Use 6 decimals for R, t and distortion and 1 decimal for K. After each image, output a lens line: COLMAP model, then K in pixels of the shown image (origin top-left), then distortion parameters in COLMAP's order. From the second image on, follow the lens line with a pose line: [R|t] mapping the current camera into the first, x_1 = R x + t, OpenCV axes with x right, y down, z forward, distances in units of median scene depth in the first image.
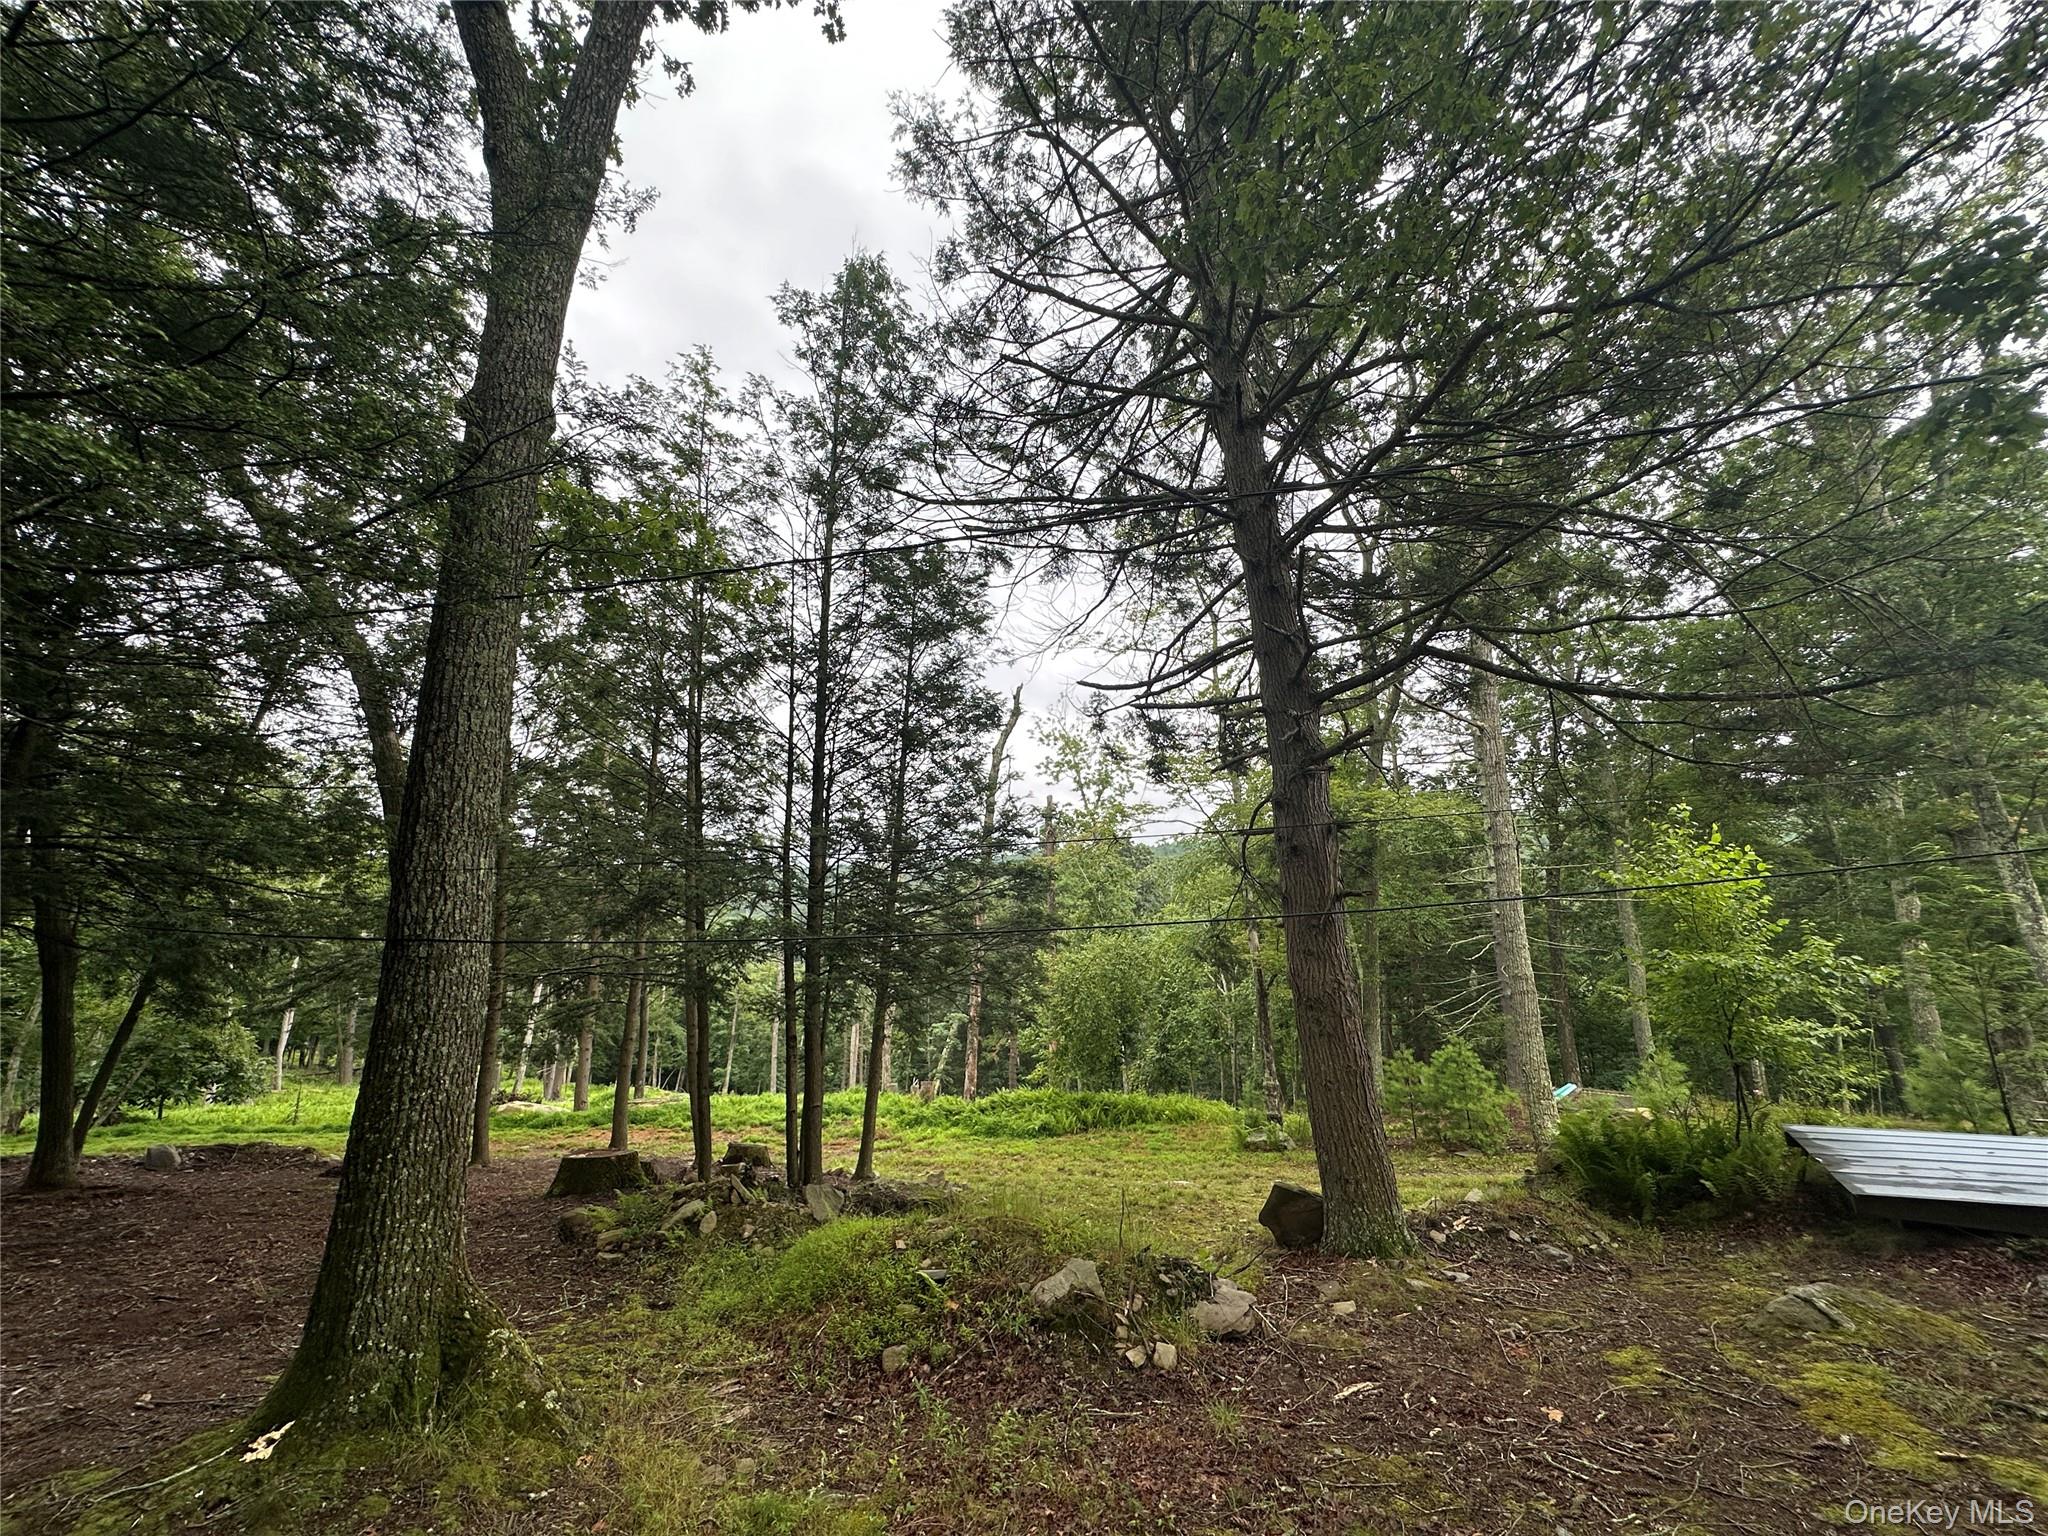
lens RADIAL K [[813.5, 0, 1025.5], [0, 813.5, 767.1], [0, 0, 1]] dist [-0.005605, 0.001315]
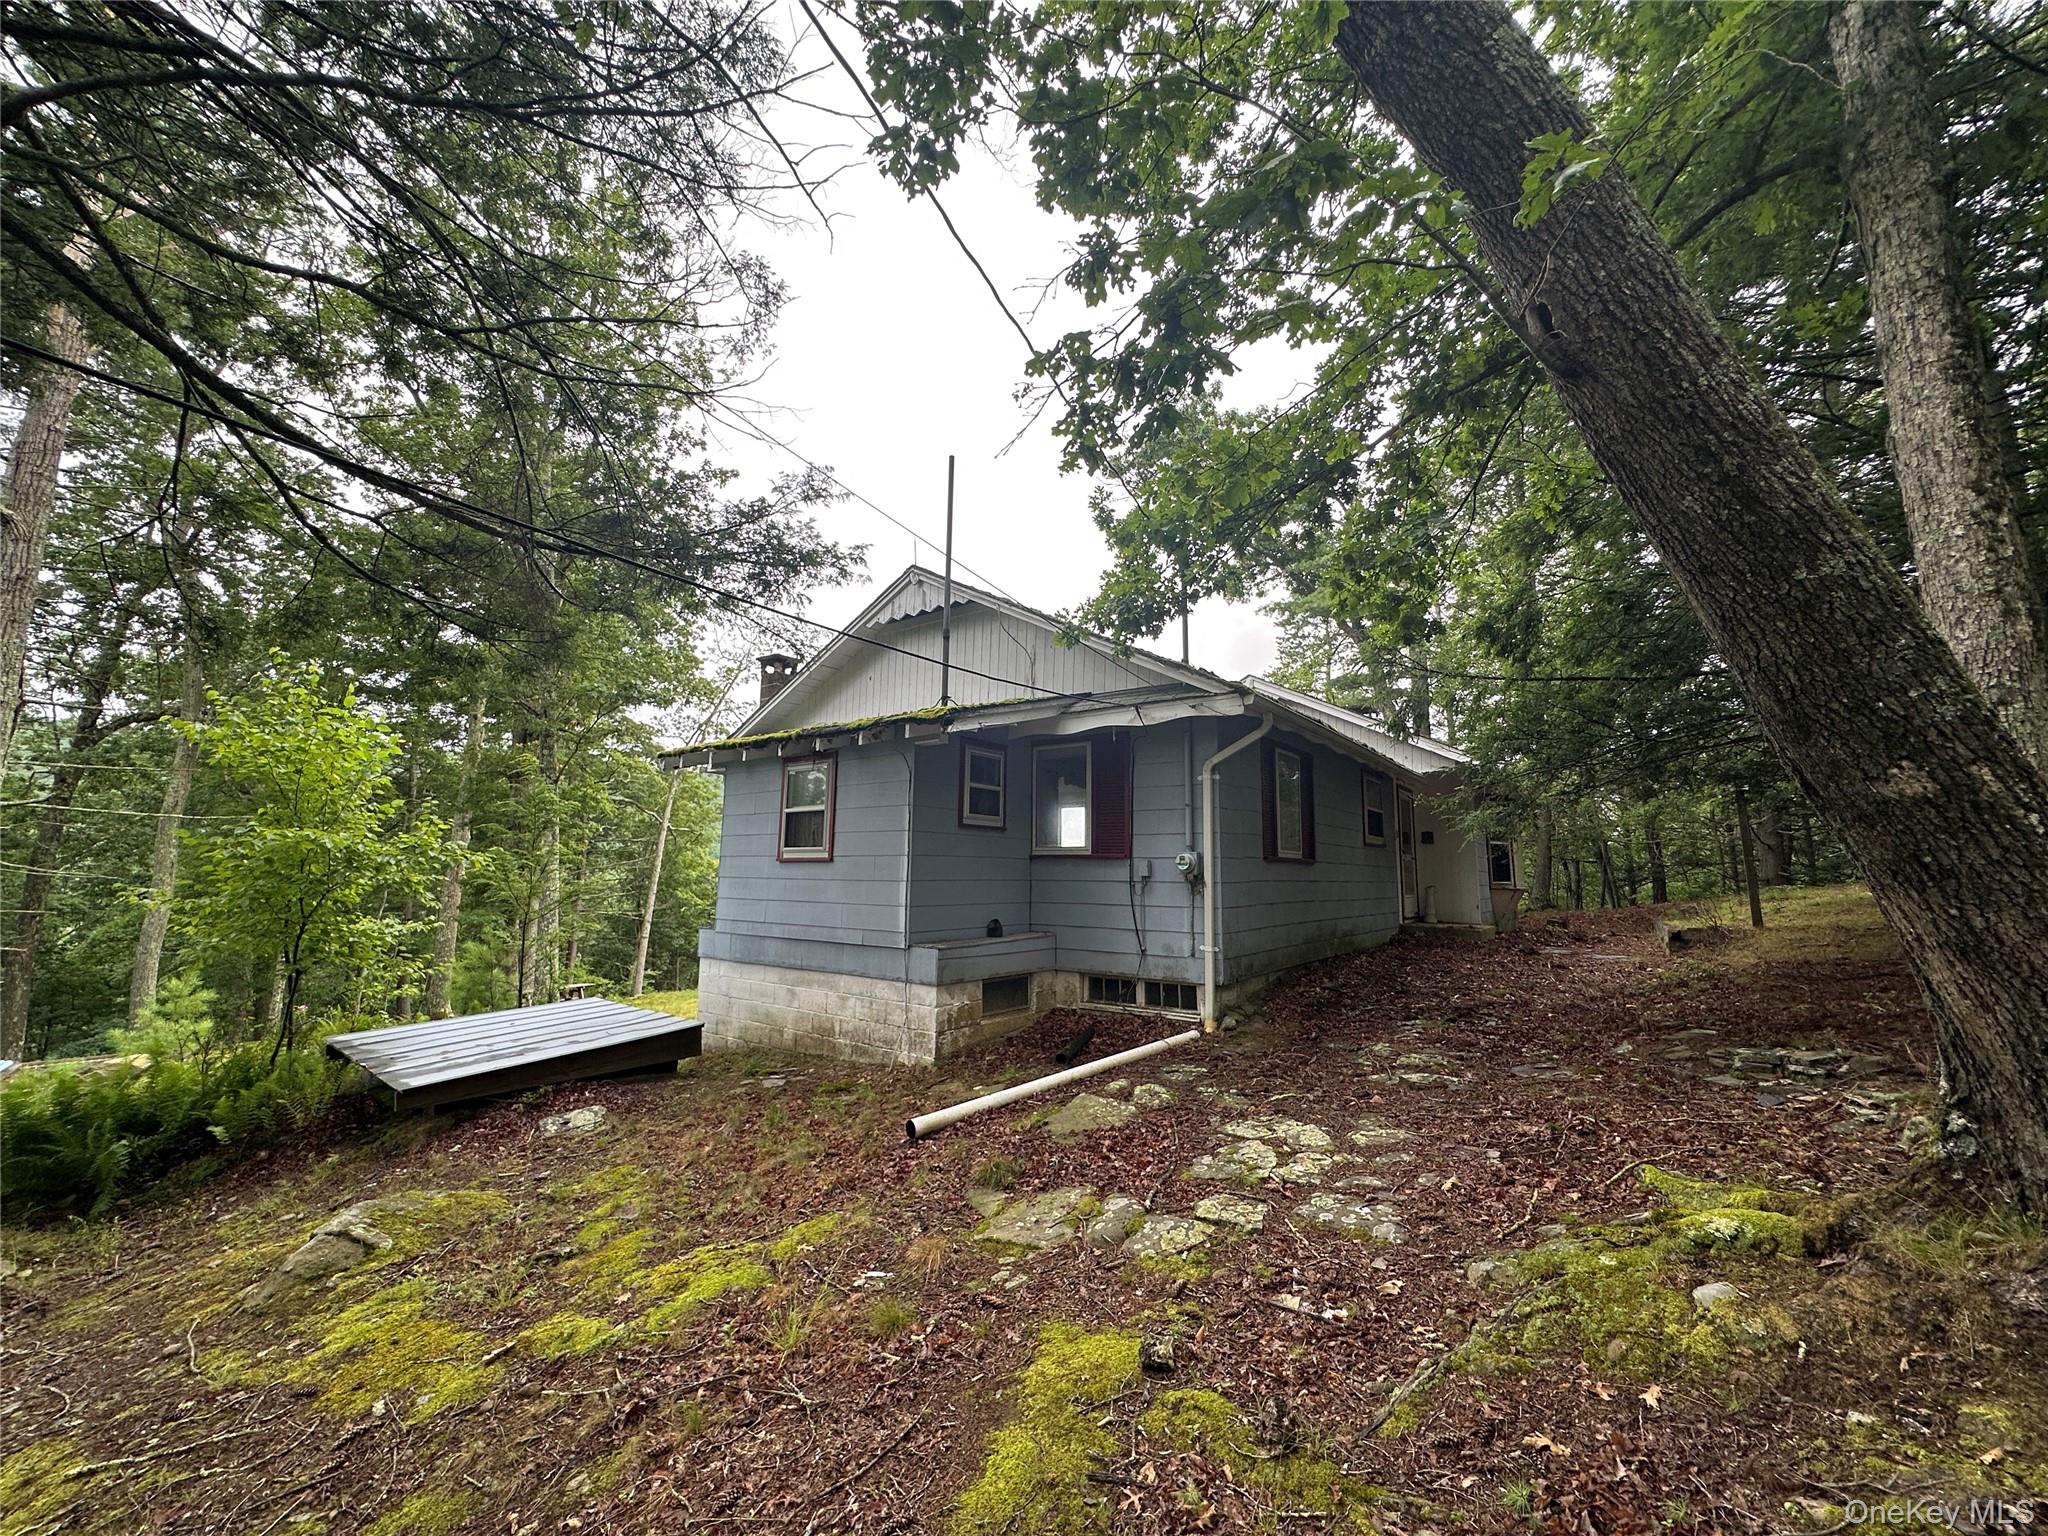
lens RADIAL K [[813.5, 0, 1025.5], [0, 813.5, 767.1], [0, 0, 1]] dist [-0.005605, 0.001315]
pose [[0.121588, 0.140844, 0.982537, 0.217886], [-0.201295, 0.972811, -0.114540, 0.179401], [-0.971955, -0.183853, 0.146634, 0.328020]]
